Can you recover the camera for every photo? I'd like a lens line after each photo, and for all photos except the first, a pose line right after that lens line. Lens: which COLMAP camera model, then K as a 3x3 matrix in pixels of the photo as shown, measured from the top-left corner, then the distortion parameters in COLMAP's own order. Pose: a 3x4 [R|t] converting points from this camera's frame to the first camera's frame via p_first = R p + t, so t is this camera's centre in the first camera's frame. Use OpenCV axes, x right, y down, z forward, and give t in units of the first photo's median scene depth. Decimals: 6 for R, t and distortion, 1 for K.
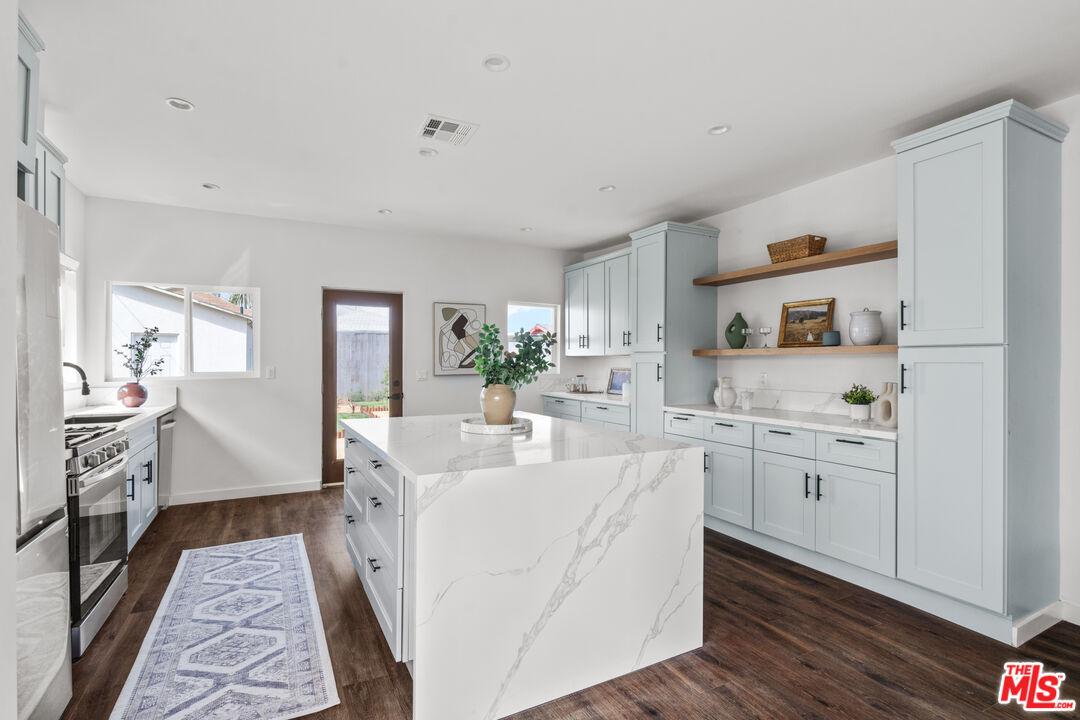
lens RADIAL K [[510.9, 0, 540.2], [0, 510.9, 360.4], [0, 0, 1]] dist [-0.002327, -0.003094]
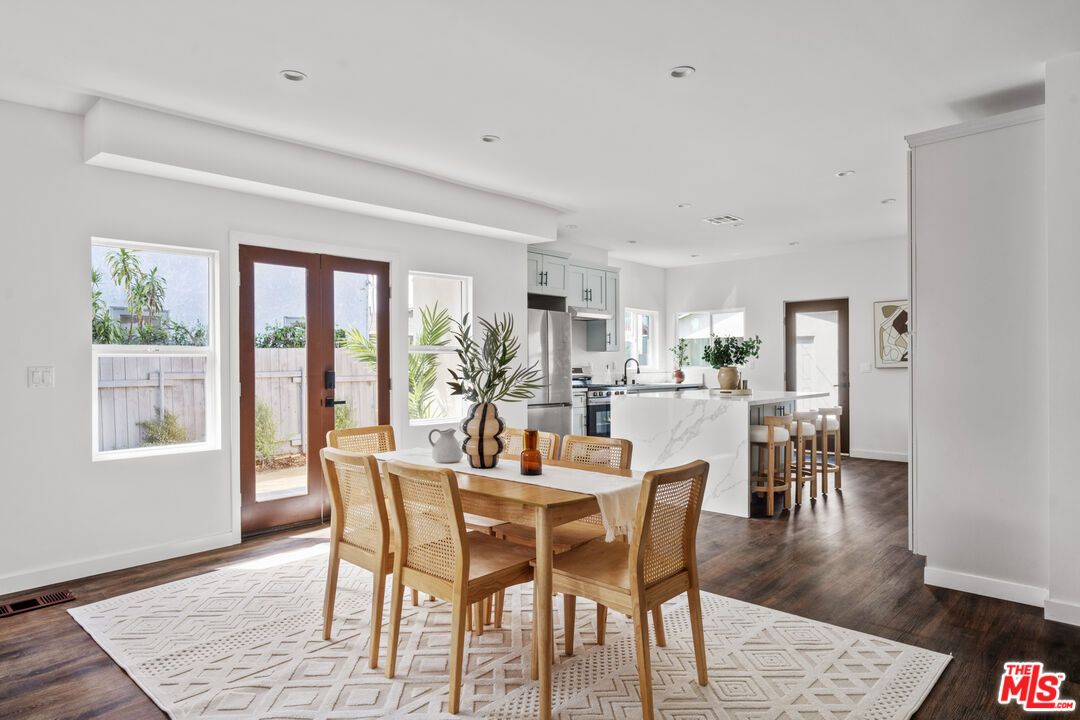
lens RADIAL K [[659.1, 0, 534.0], [0, 659.1, 363.7], [0, 0, 1]] dist [0.022274, 0.000010]
pose [[0.316336, -0.003995, -0.948639, 1.613774], [0.007757, 0.999969, -0.001625, 0.029385], [0.948615, -0.006845, 0.316358, -0.281066]]
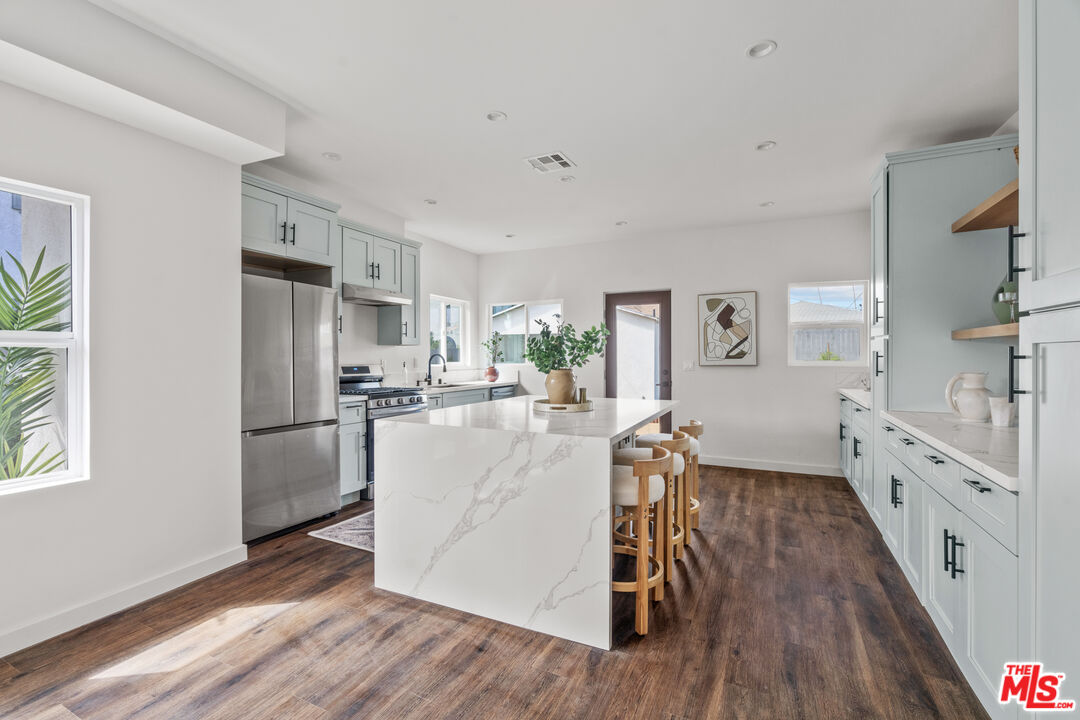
lens RADIAL K [[496.2, 0, 538.0], [0, 496.2, 354.3], [0, 0, 1]] dist [-0.003715, 0.001494]
pose [[0.583946, -0.004681, -0.811779, 0.721722], [0.005334, 0.999984, -0.001929, 0.011502], [0.811775, -0.003204, 0.583961, 0.265753]]
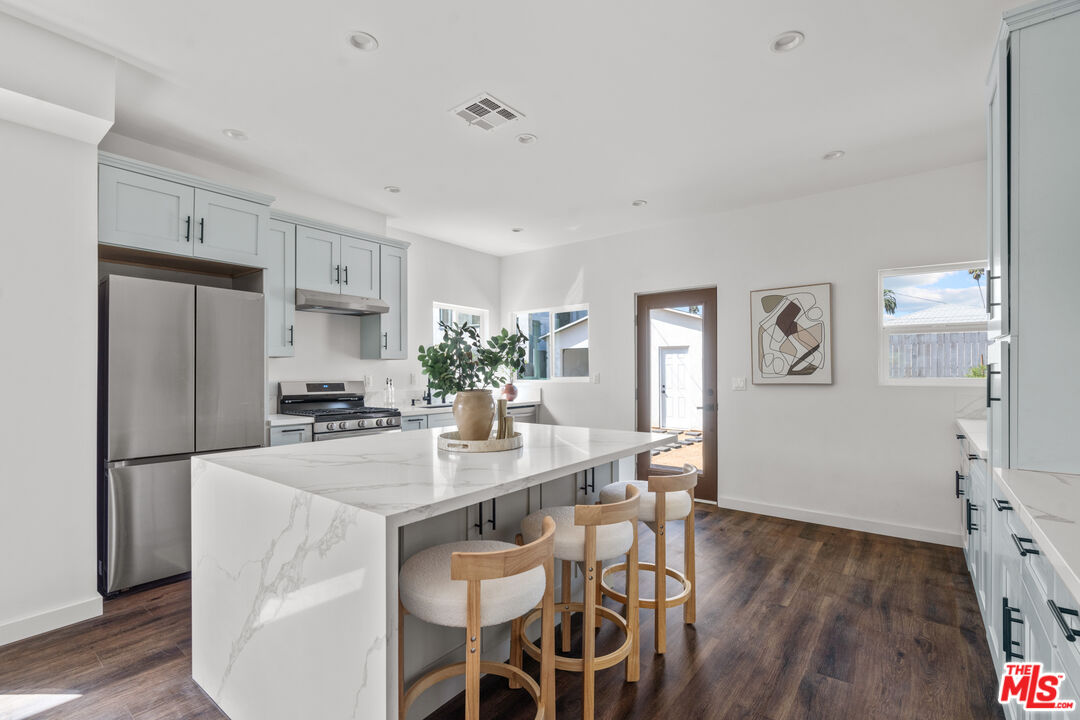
lens RADIAL K [[496.2, 0, 537.0], [0, 496.2, 369.5], [0, 0, 1]] dist [-0.003715, 0.001494]
pose [[0.392053, -0.005131, -0.919928, 0.633180], [0.005670, 0.999979, -0.003161, 0.012745], [0.919925, -0.003977, 0.392074, 0.691745]]
